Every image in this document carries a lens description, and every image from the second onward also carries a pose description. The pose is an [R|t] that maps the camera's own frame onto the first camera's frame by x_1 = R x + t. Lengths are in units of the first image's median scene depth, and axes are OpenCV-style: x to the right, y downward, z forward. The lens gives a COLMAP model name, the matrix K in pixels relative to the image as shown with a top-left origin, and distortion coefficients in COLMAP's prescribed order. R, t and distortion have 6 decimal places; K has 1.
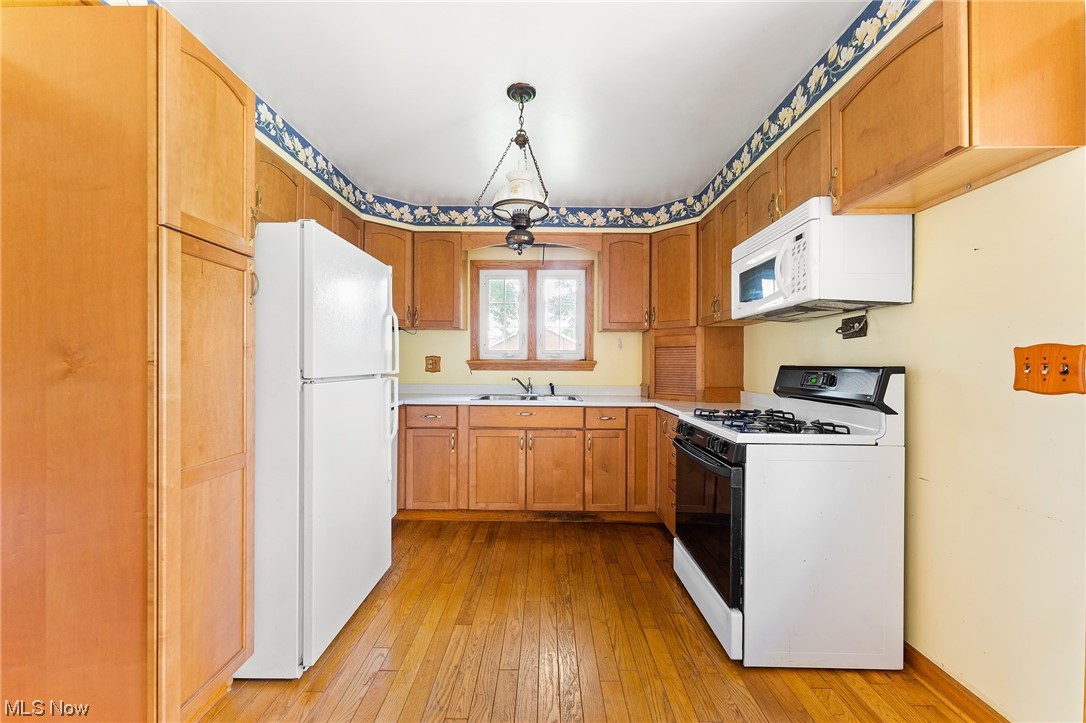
lens RADIAL K [[434.9, 0, 540.7], [0, 434.9, 361.7], [0, 0, 1]] dist [0.000636, 0.000093]
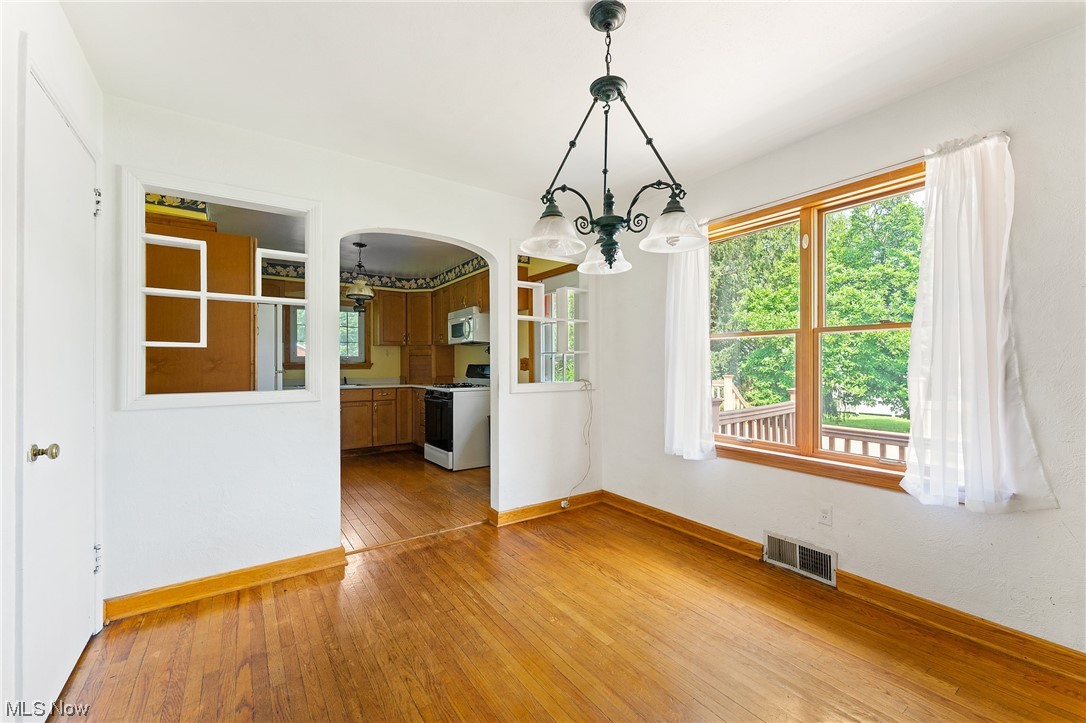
lens RADIAL K [[434.9, 0, 542.0], [0, 434.9, 363.3], [0, 0, 1]] dist [0.000636, 0.000093]
pose [[0.813938, -0.007502, 0.580903, -0.374049], [0.008391, 0.999964, 0.001156, 0.003123], [-0.580891, 0.003933, 0.813972, -0.877045]]
